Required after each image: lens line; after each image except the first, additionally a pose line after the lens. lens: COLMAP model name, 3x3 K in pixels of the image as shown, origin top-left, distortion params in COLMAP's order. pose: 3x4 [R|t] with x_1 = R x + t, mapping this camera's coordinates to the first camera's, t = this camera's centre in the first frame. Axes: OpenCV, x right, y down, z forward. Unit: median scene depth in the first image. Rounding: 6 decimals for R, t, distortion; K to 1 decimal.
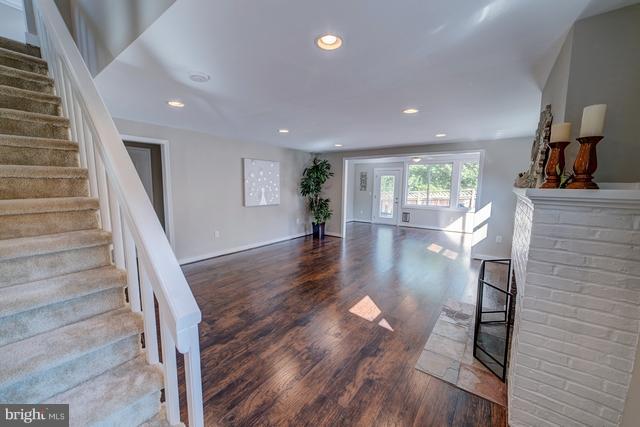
lens RADIAL K [[248.7, 0, 318.9], [0, 248.7, 214.4], [0, 0, 1]] dist [-0.003492, 0.000931]
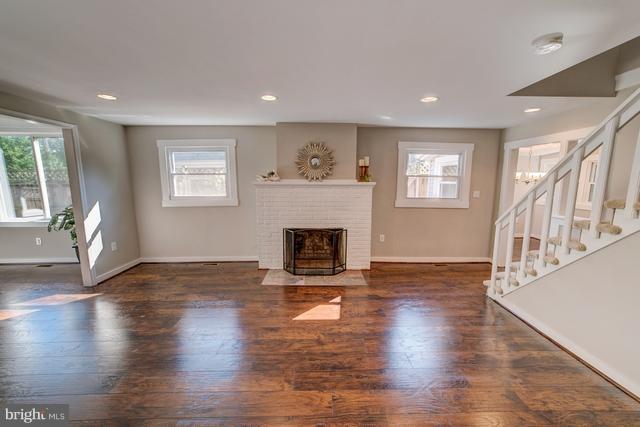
lens RADIAL K [[248.7, 0, 326.3], [0, 248.7, 216.4], [0, 0, 1]] dist [-0.003492, 0.000931]
pose [[-0.621141, -0.120360, 0.774401, -0.315352], [0.082354, 0.972641, 0.217226, -0.112444], [-0.779360, 0.198703, -0.594235, 0.919265]]
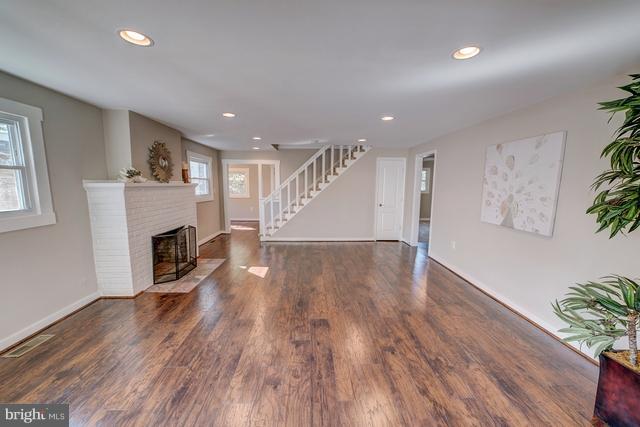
lens RADIAL K [[248.7, 0, 316.4], [0, 248.7, 213.8], [0, 0, 1]] dist [-0.003492, 0.000931]
pose [[-0.788028, 0.059746, -0.612734, 0.486507], [-0.088874, 0.973814, 0.209253, -0.165056], [0.609191, 0.219353, -0.762083, 1.378915]]
